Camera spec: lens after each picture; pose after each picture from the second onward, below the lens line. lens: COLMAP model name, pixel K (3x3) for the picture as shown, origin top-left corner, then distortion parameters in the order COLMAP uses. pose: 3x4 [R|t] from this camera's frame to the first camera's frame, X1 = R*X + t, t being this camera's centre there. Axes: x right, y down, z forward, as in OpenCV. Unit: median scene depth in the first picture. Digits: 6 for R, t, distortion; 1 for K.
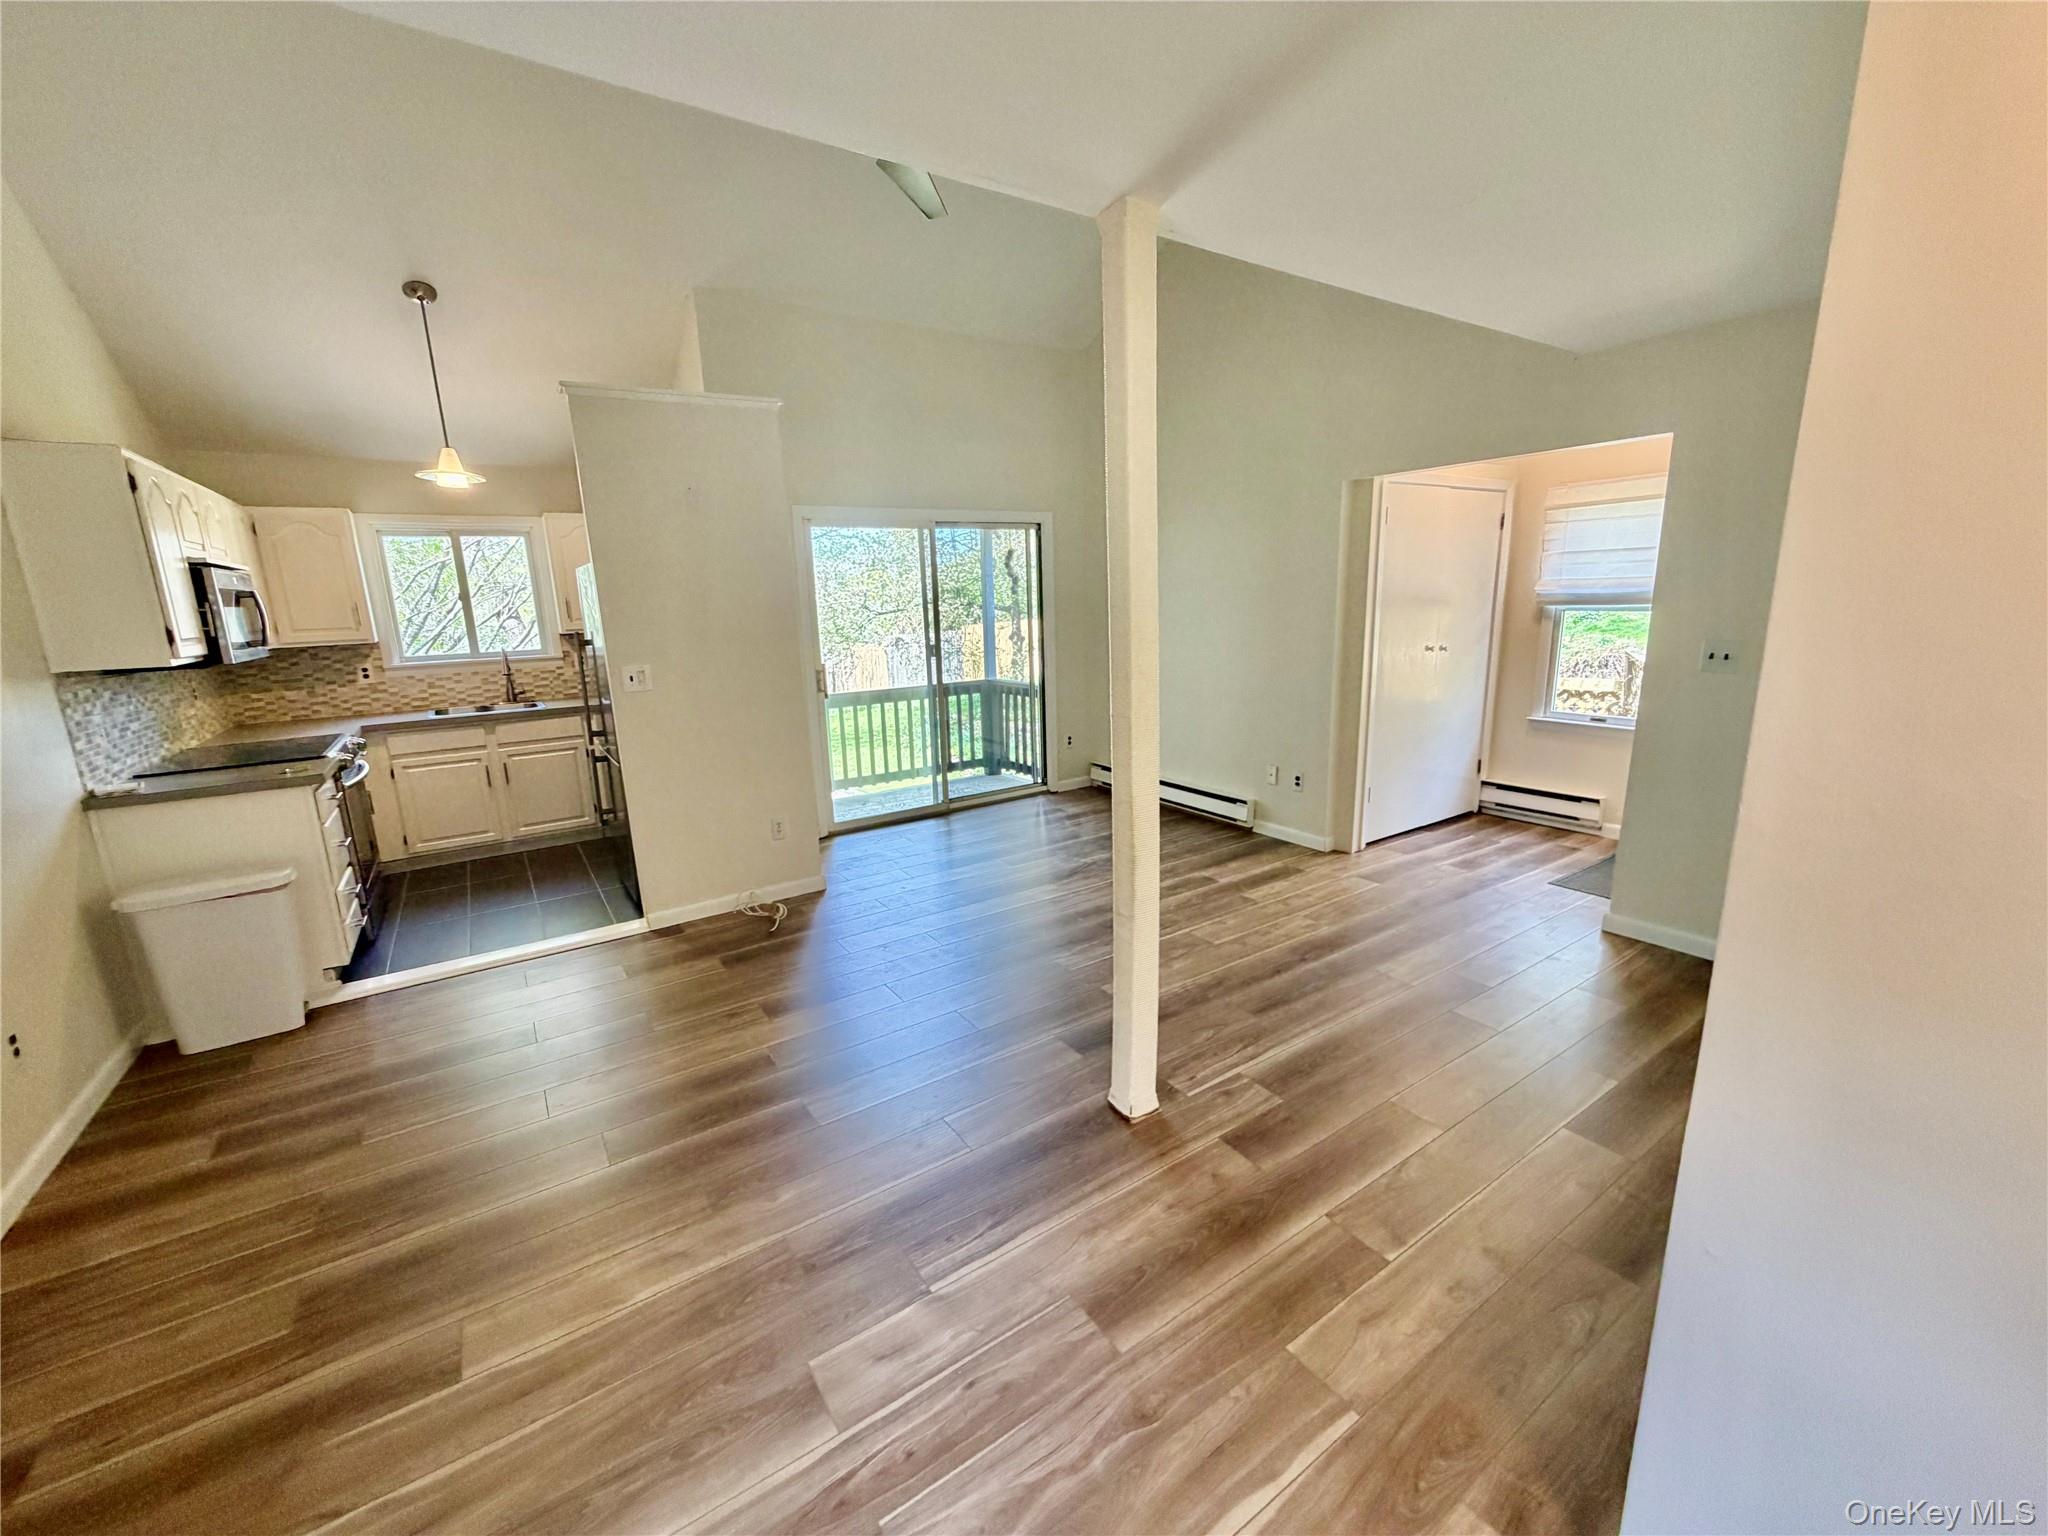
lens RADIAL K [[824.0, 0, 1017.7], [0, 824.0, 771.1], [0, 0, 1]] dist [0.002828, -0.000062]
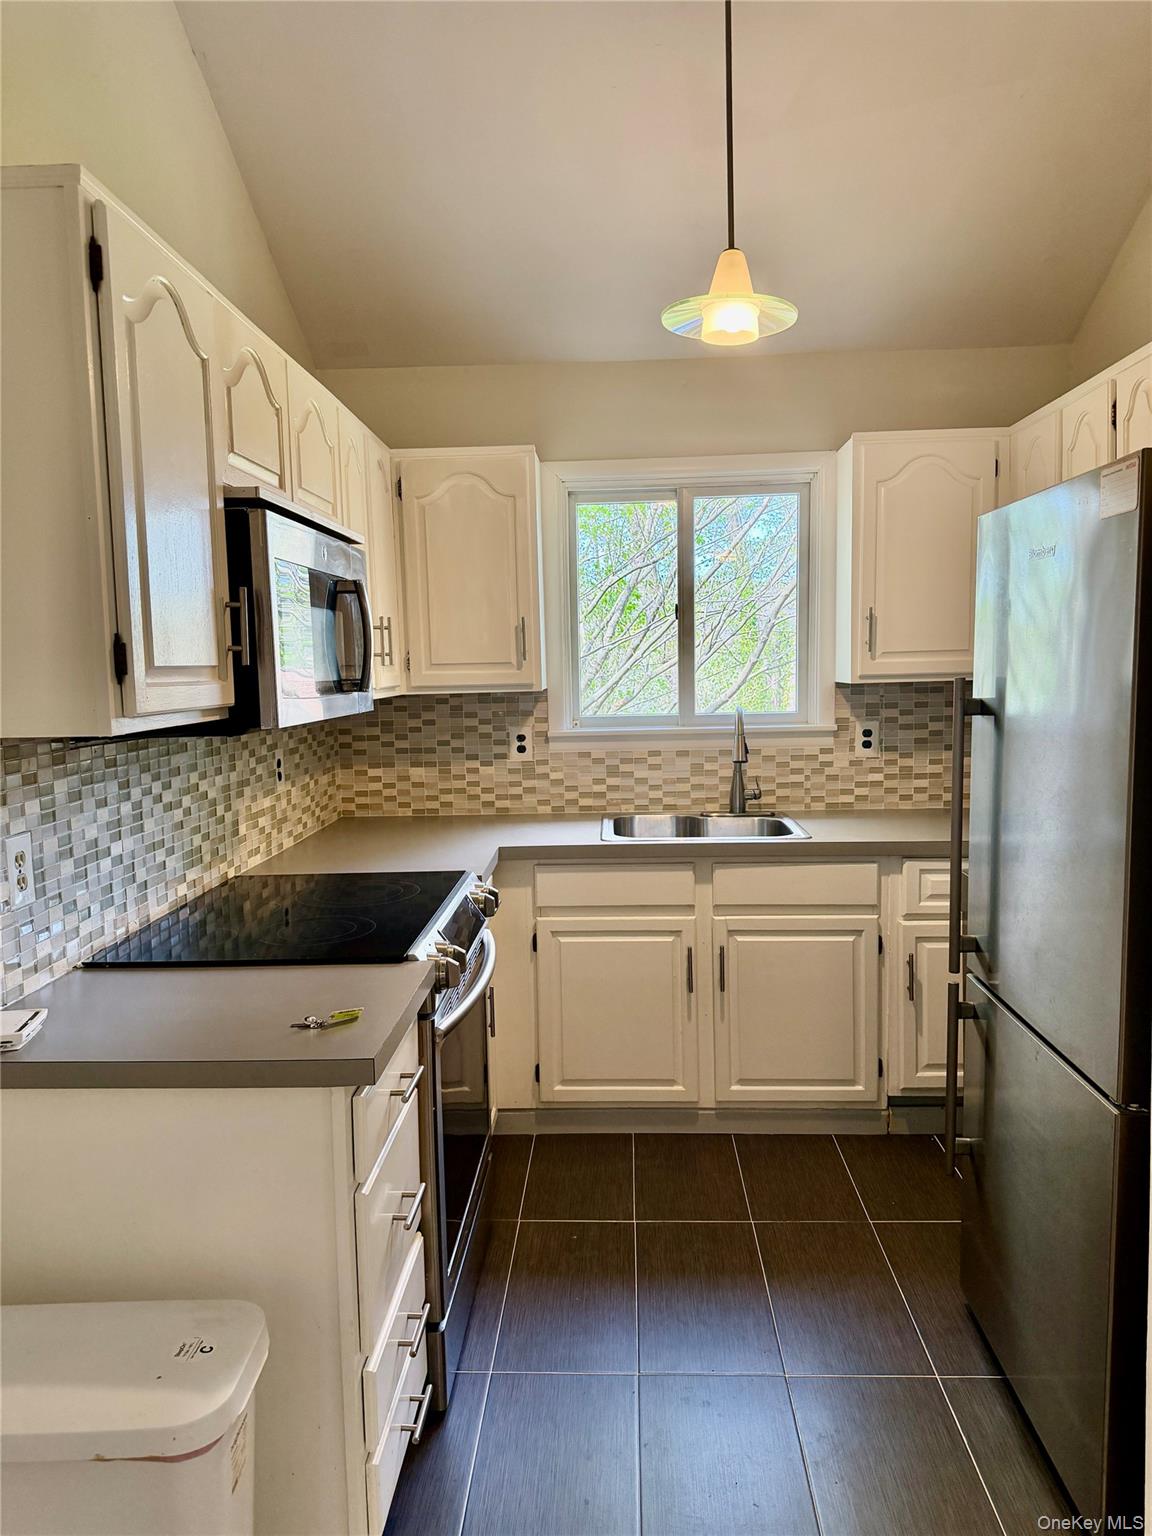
lens RADIAL K [[1077.4, 0, 576.0], [0, 1077.4, 768.0], [0, 0, 1]] dist [0.100652, -0.138084]
pose [[0.809541, 0.073029, -0.582503, -0.296080], [-0.128459, 0.990223, -0.054383, -0.060268], [0.572836, 0.118852, 0.811007, 0.382792]]
